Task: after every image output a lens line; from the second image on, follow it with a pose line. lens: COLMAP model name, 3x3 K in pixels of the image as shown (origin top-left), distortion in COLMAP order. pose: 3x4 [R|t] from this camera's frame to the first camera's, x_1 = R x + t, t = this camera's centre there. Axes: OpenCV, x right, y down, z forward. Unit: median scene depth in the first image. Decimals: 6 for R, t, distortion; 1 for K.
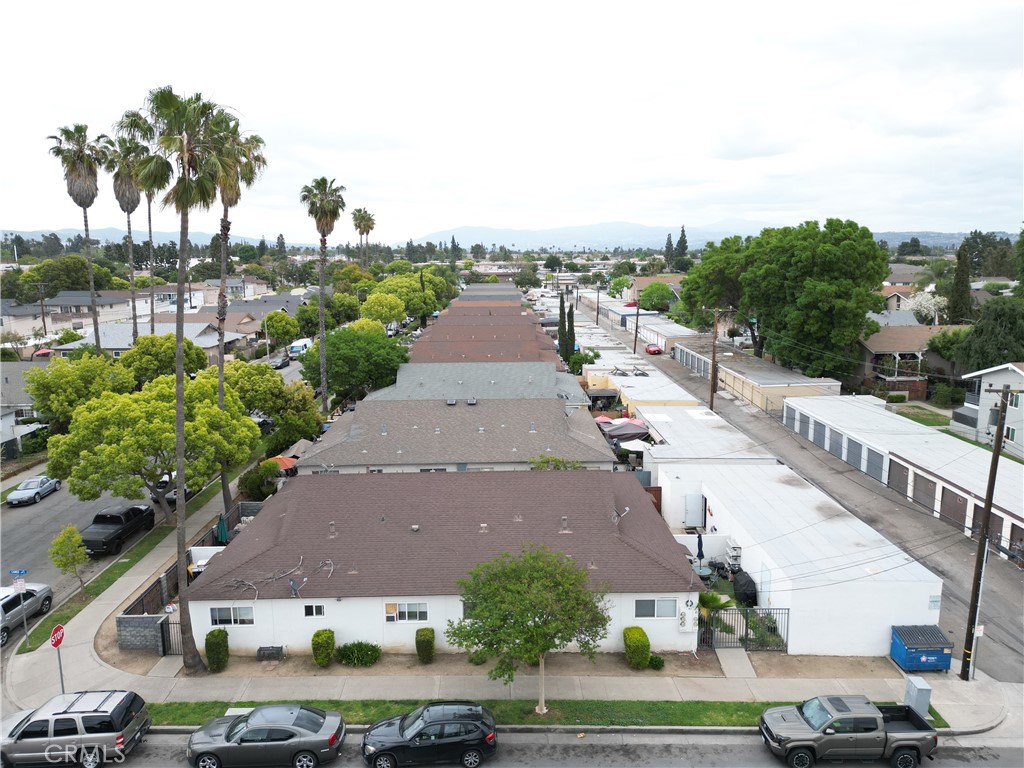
lens RADIAL K [[721.0, 0, 506.7], [0, 721.0, 381.1], [0, 0, 1]] dist [0.068403, -0.070205]
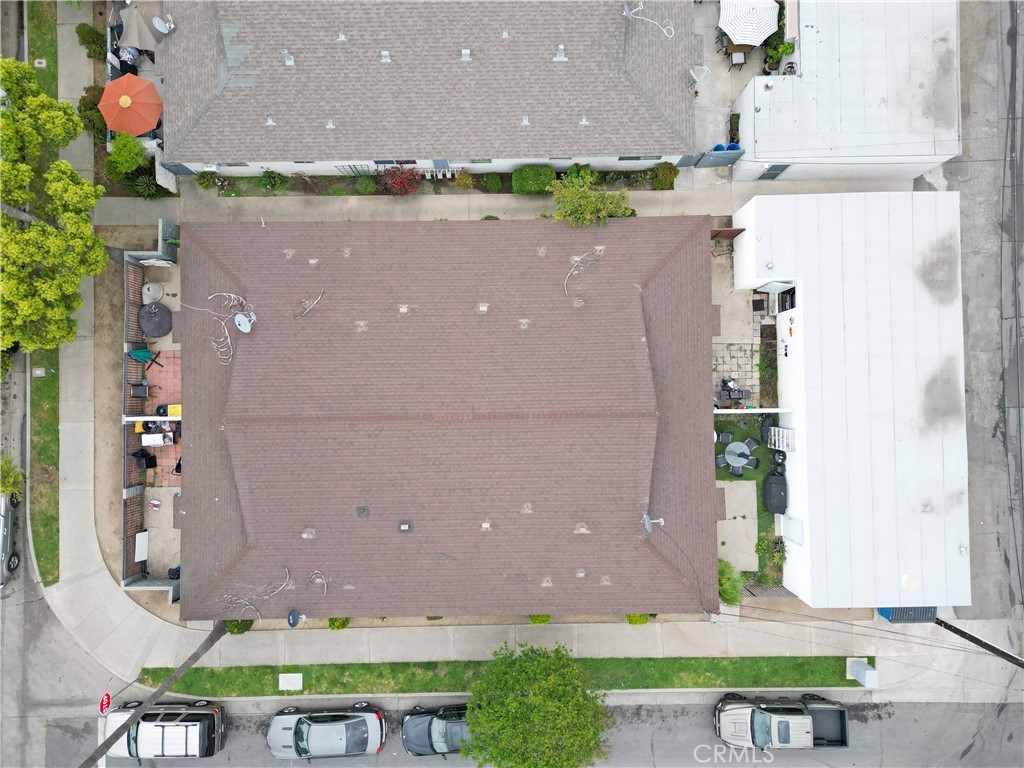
lens RADIAL K [[721.0, 0, 506.7], [0, 721.0, 381.1], [0, 0, 1]] dist [0.068403, -0.070205]
pose [[0.999996, -0.002318, -0.001569, -0.006178], [0.001990, 0.194432, 0.980914, -0.709953], [-0.001968, -0.980913, 0.194436, 1.082803]]
